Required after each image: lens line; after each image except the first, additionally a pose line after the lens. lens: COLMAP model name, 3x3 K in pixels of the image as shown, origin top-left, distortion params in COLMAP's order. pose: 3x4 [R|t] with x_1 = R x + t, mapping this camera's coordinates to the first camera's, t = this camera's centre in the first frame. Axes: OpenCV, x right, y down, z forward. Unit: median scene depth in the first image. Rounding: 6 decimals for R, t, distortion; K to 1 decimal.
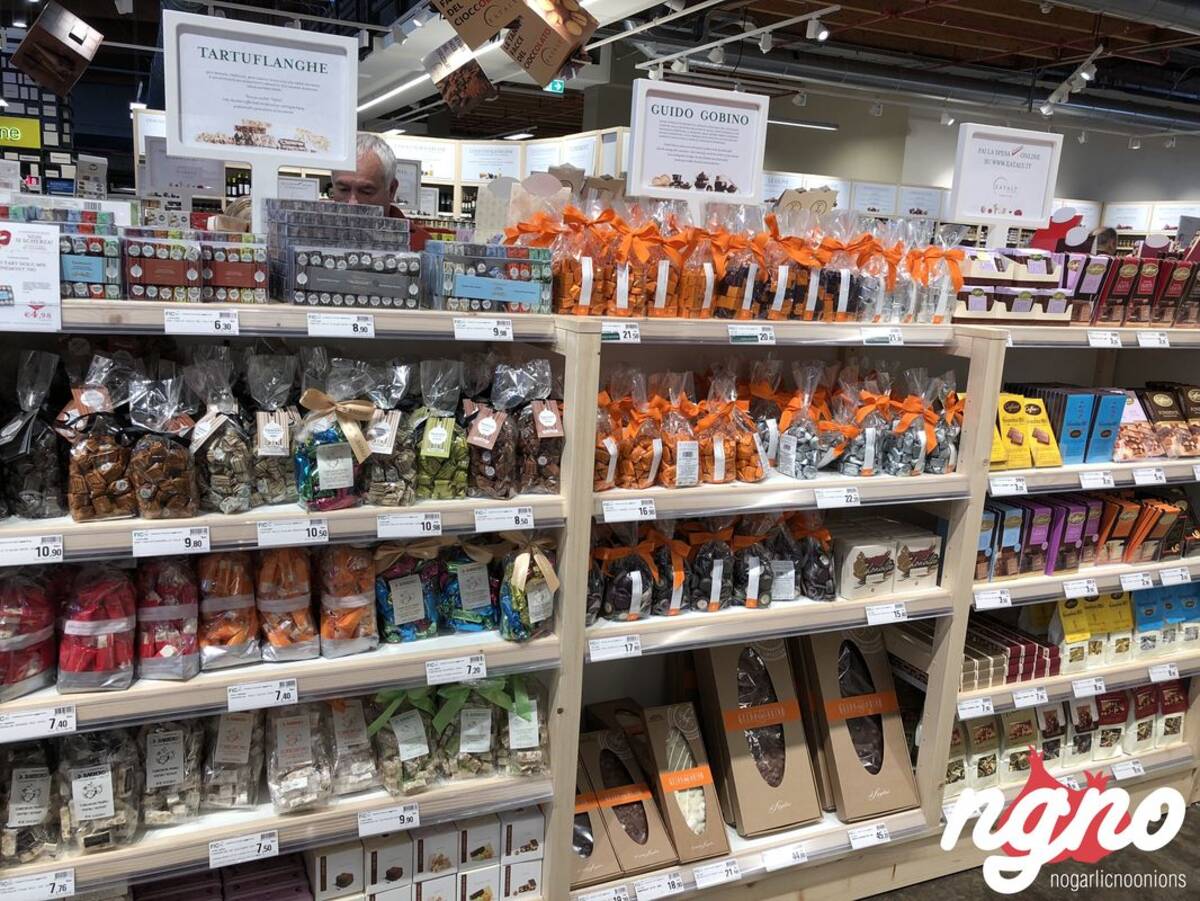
lens RADIAL K [[987.0, 0, 589.2], [0, 987.0, 441.1], [0, 0, 1]] dist [0.043370, -0.051121]
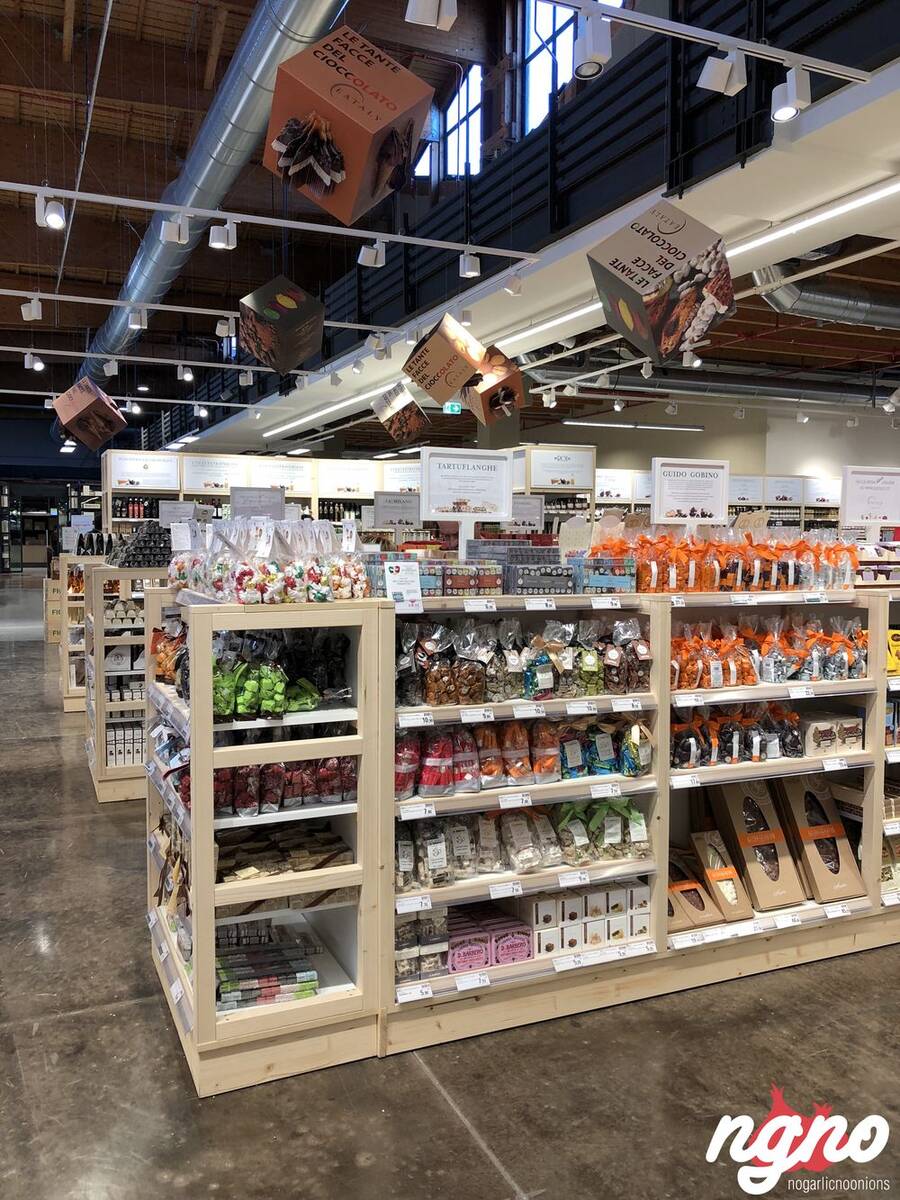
lens RADIAL K [[987.0, 0, 453.5], [0, 987.0, 591.9], [0, 0, 1]] dist [0.043370, -0.051121]
pose [[0.998685, -0.051170, -0.003210, -0.346245], [0.050184, 0.988421, -0.143200, 0.104973], [0.010500, 0.142850, 0.989689, -0.752493]]
